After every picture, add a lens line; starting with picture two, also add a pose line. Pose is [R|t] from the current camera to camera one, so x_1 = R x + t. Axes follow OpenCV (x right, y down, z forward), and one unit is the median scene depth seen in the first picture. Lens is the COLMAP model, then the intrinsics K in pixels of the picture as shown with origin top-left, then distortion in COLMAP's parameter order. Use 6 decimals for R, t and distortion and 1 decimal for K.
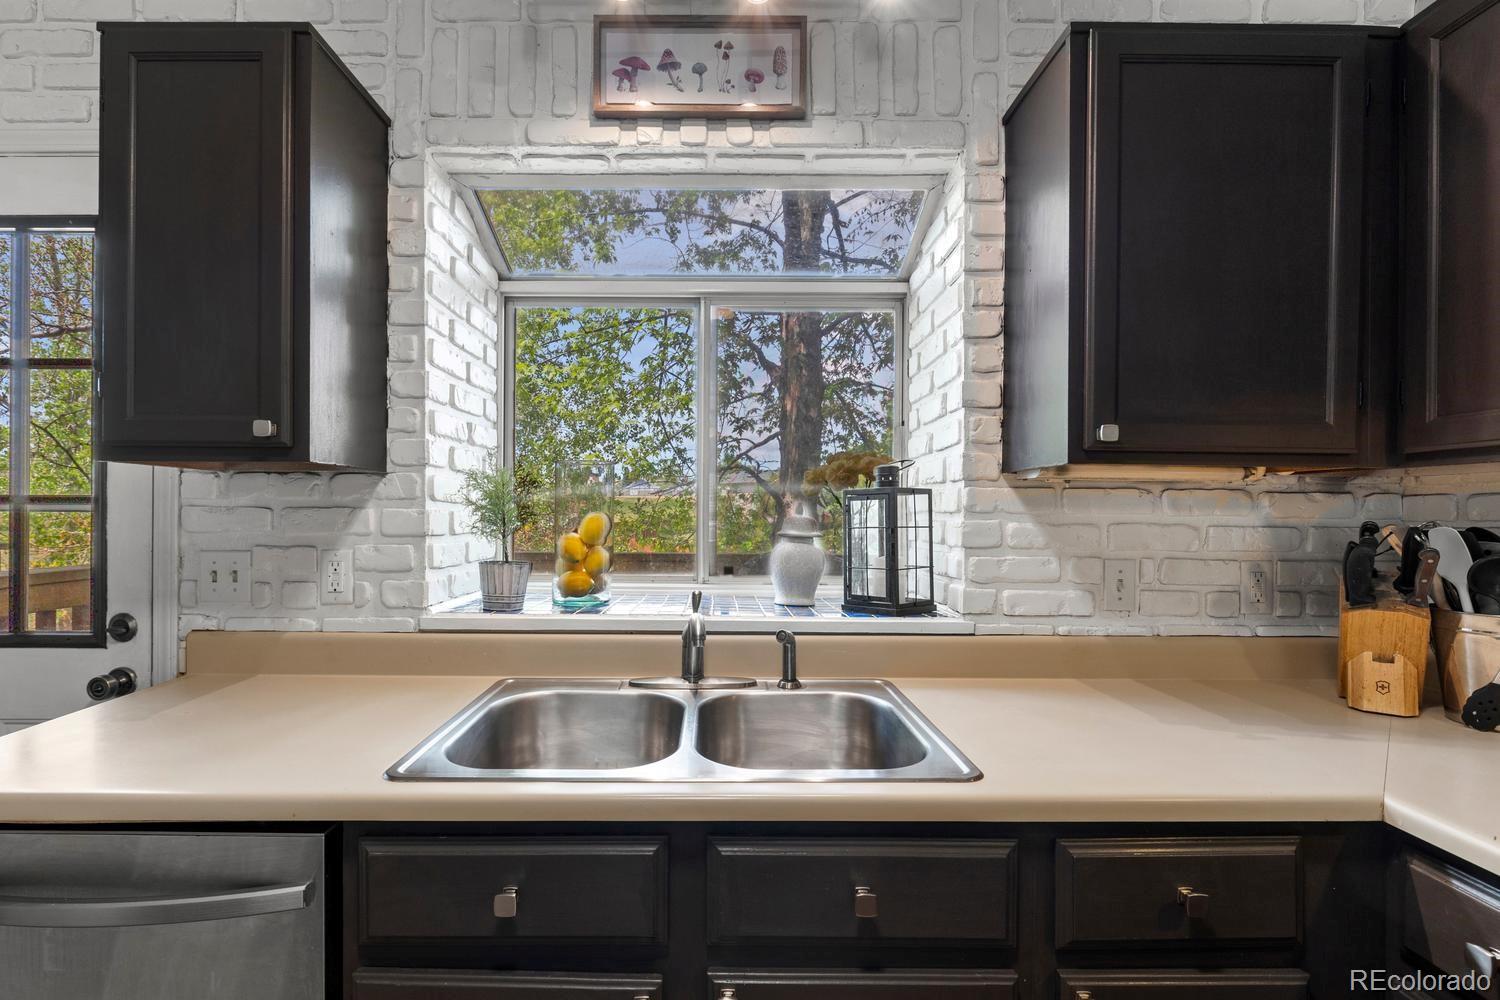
lens RADIAL K [[696.3, 0, 715.8], [0, 696.3, 513.7], [0, 0, 1]] dist [0.000764, -0.000209]
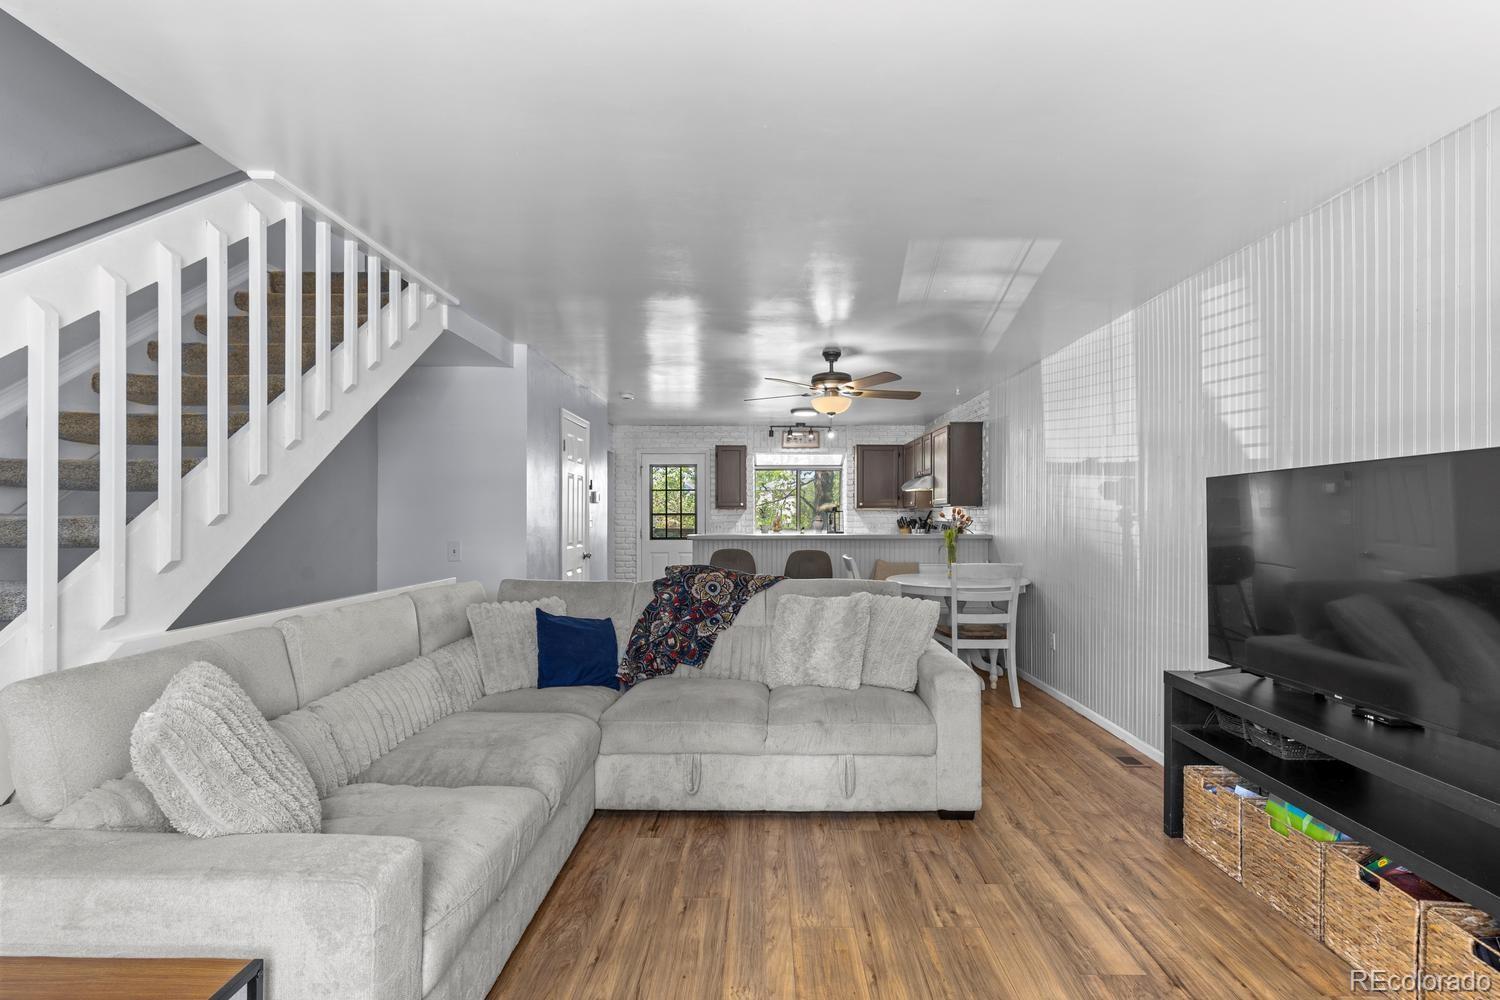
lens RADIAL K [[675.3, 0, 751.8], [0, 675.3, 514.0], [0, 0, 1]] dist [0.003304, -0.000353]
pose [[0.999929, -0.005537, -0.010515, -0.370589], [0.005456, 0.999956, -0.007675, 0.025433], [0.010557, 0.007617, 0.999915, -4.584902]]
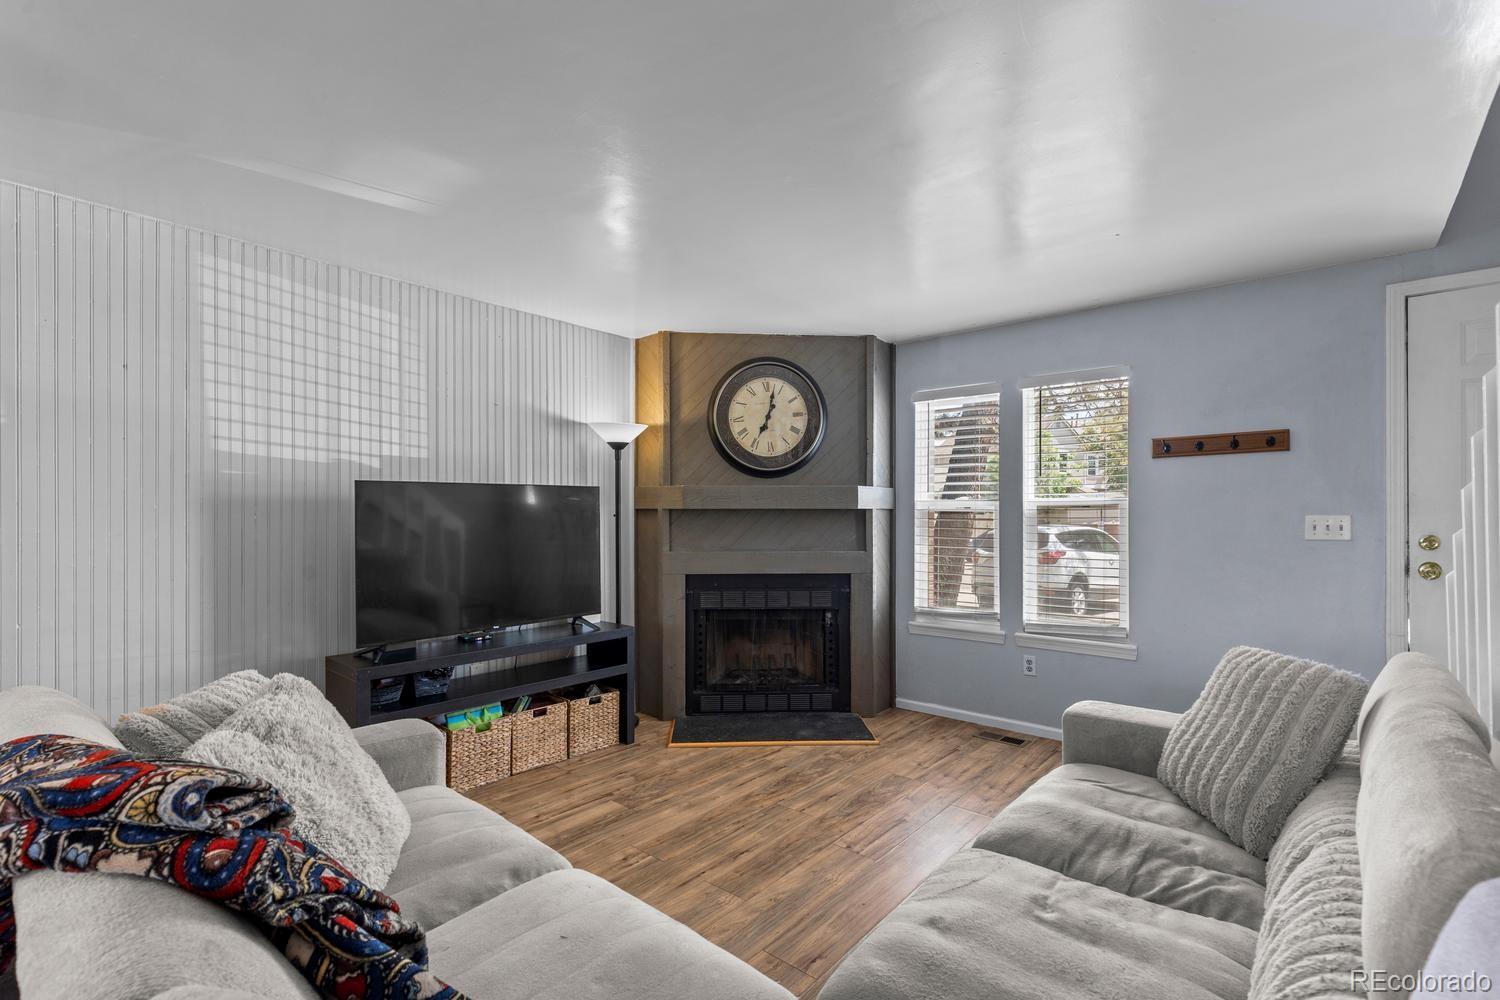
lens RADIAL K [[675.3, 0, 751.8], [0, 675.3, 514.0], [0, 0, 1]] dist [0.003304, -0.000353]
pose [[-0.761074, -0.004119, 0.648652, -1.254566], [-0.000213, 0.999981, 0.006100, 0.006909], [-0.648665, 0.004504, -0.761061, -2.134362]]
